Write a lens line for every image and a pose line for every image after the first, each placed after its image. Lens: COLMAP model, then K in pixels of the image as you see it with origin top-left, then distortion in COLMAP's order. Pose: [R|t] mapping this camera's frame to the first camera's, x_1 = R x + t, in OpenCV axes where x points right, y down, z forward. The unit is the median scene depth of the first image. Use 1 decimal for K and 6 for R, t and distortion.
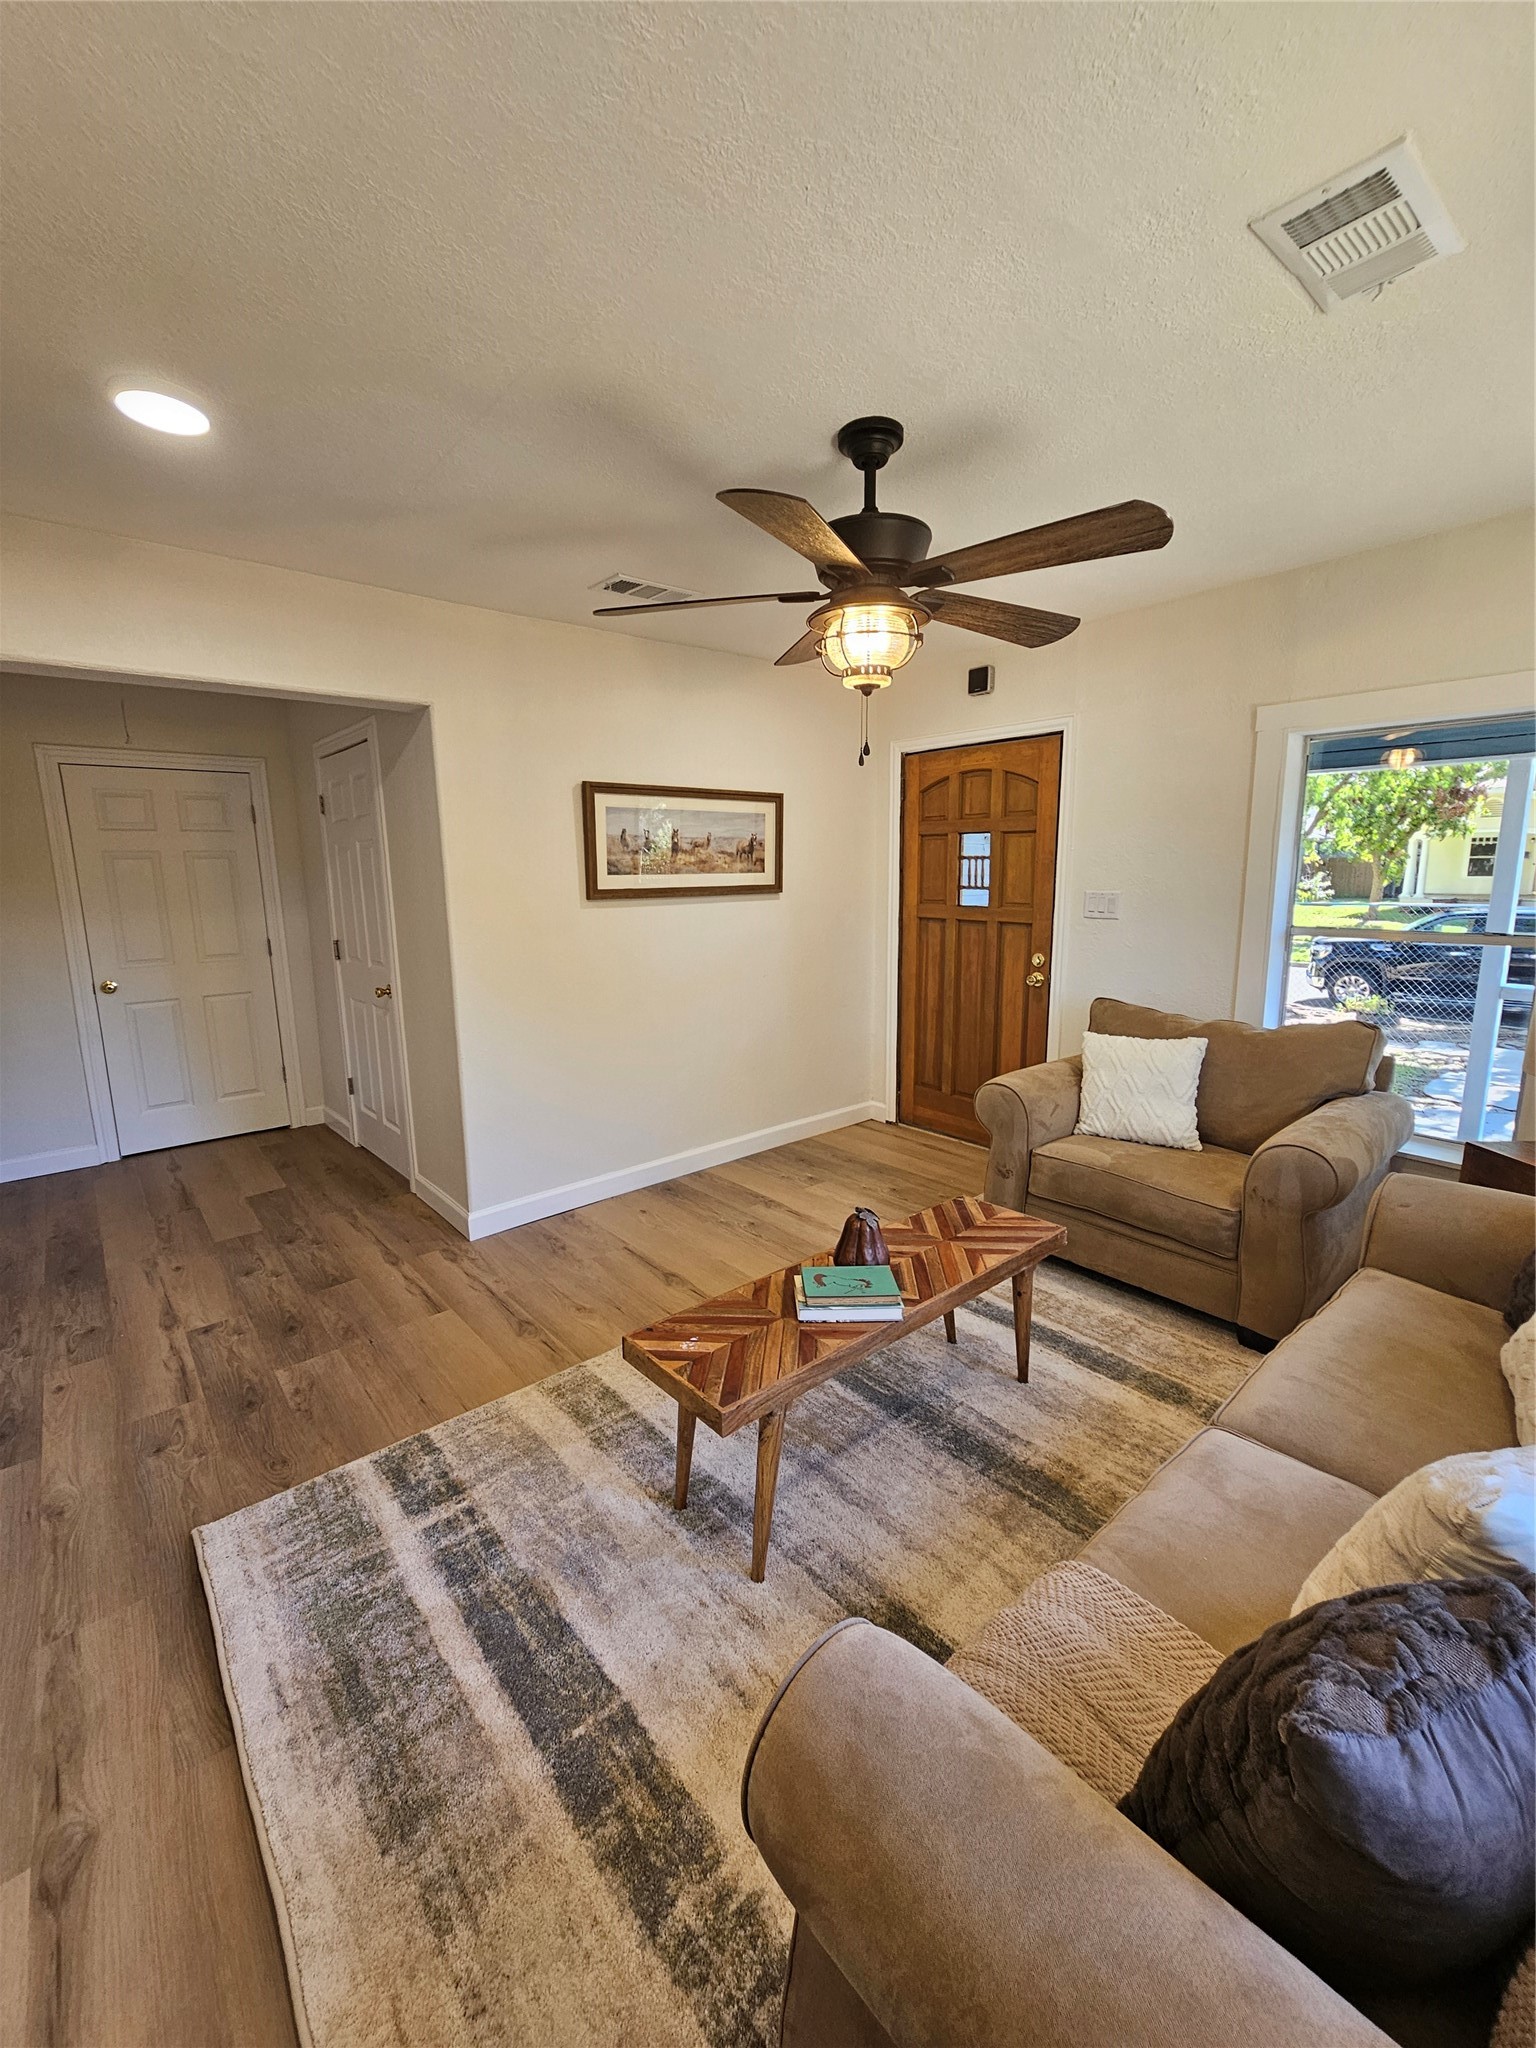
lens RADIAL K [[852.0, 0, 759.5], [0, 852.0, 1019.4], [0, 0, 1]] dist [0.008491, 0.000069]
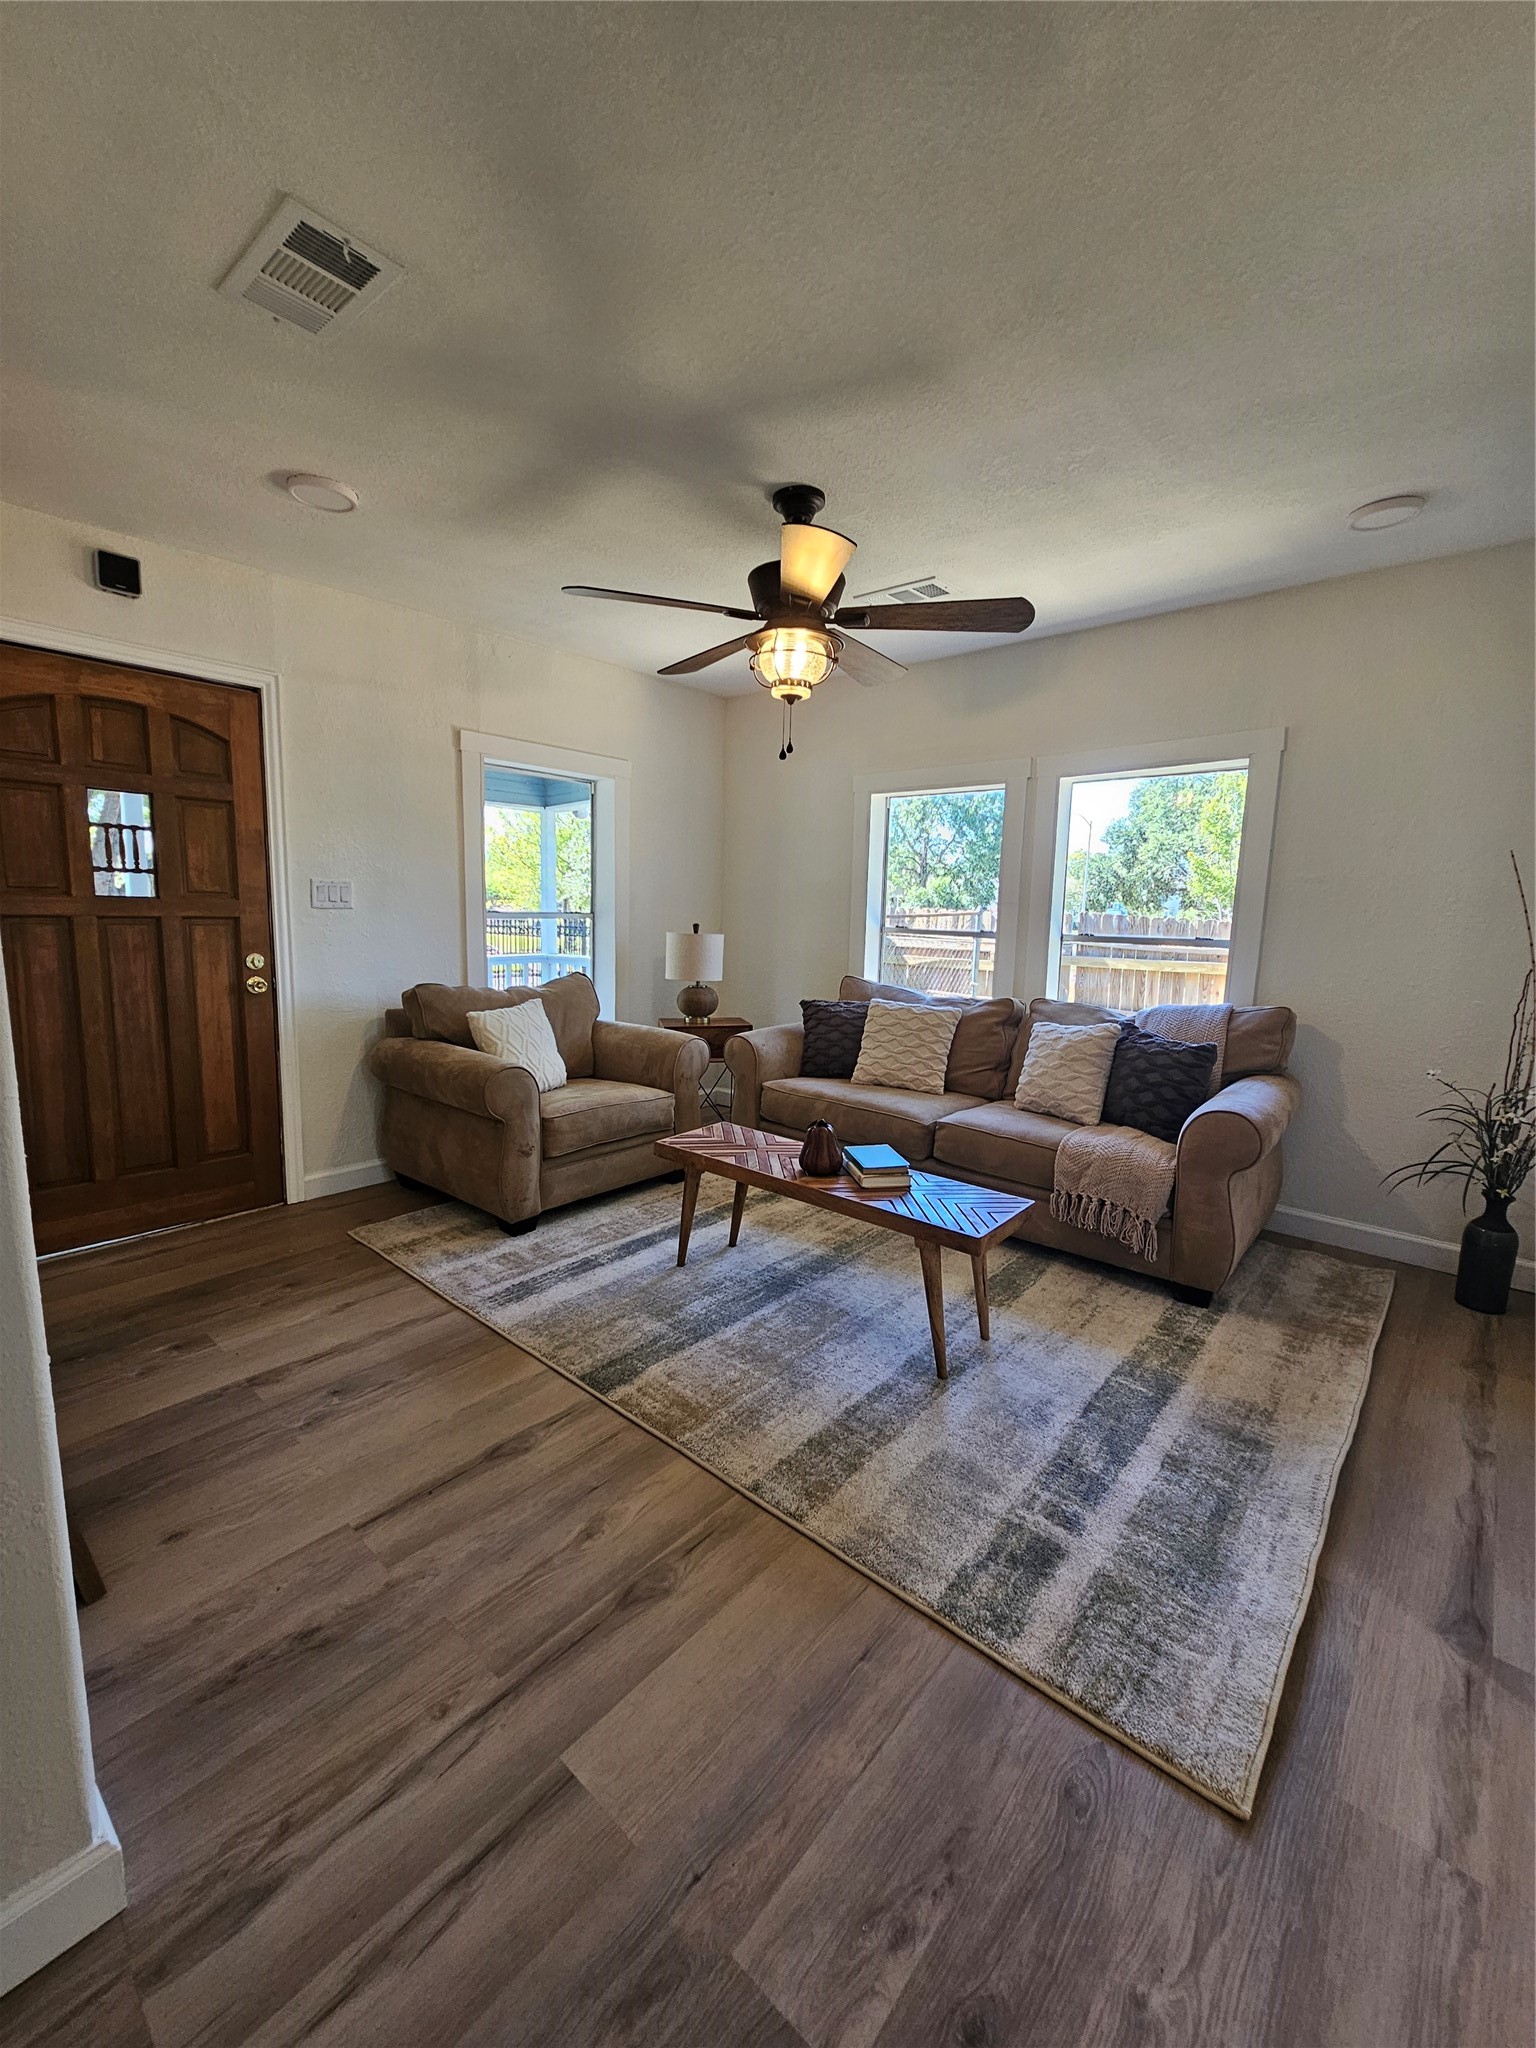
lens RADIAL K [[833.2, 0, 763.9], [0, 833.2, 1016.5], [0, 0, 1]] dist [0.002069, -0.001134]
pose [[-0.160793, -0.129601, 0.978442, -0.682124], [0.152067, 0.976252, 0.154300, -0.083556], [-0.975203, 0.173599, -0.137266, 0.800476]]
